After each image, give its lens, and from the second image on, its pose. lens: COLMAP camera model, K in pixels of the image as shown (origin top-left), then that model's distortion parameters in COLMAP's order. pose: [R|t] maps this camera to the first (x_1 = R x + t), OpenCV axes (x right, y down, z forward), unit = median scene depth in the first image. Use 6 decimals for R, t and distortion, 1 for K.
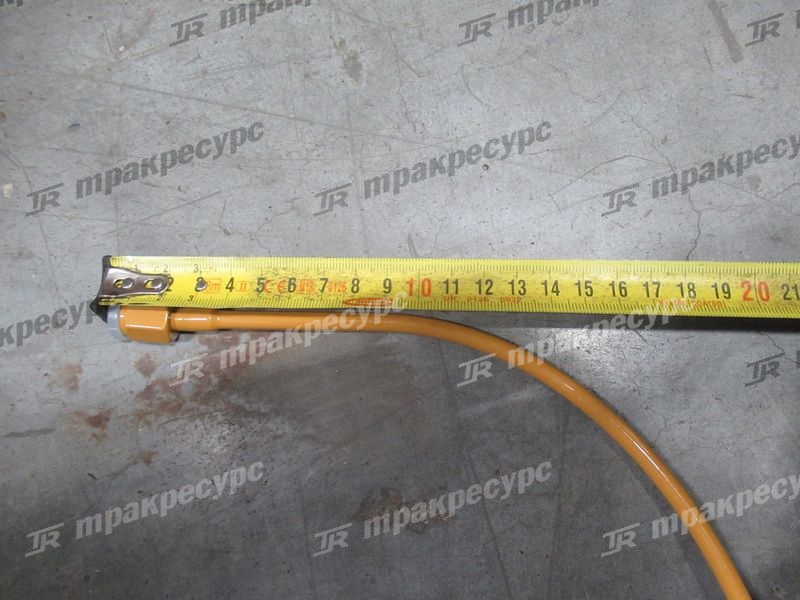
lens RADIAL K [[1554.9, 0, 400.0], [0, 1554.9, 300.0], [0, 0, 1]] dist [-0.097865, -0.184649]
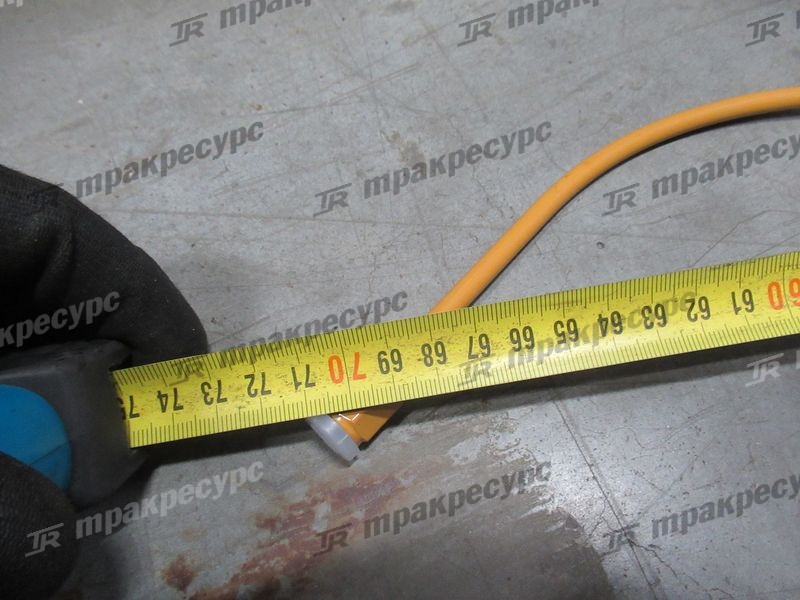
lens RADIAL K [[1554.9, 0, 400.0], [0, 1554.9, 300.0], [0, 0, 1]] dist [-0.097865, -0.184649]
pose [[0.988465, -0.145939, -0.040488, -0.016568], [0.141627, 0.985418, -0.094302, 0.001648], [0.053660, 0.087480, 0.994720, 0.202513]]
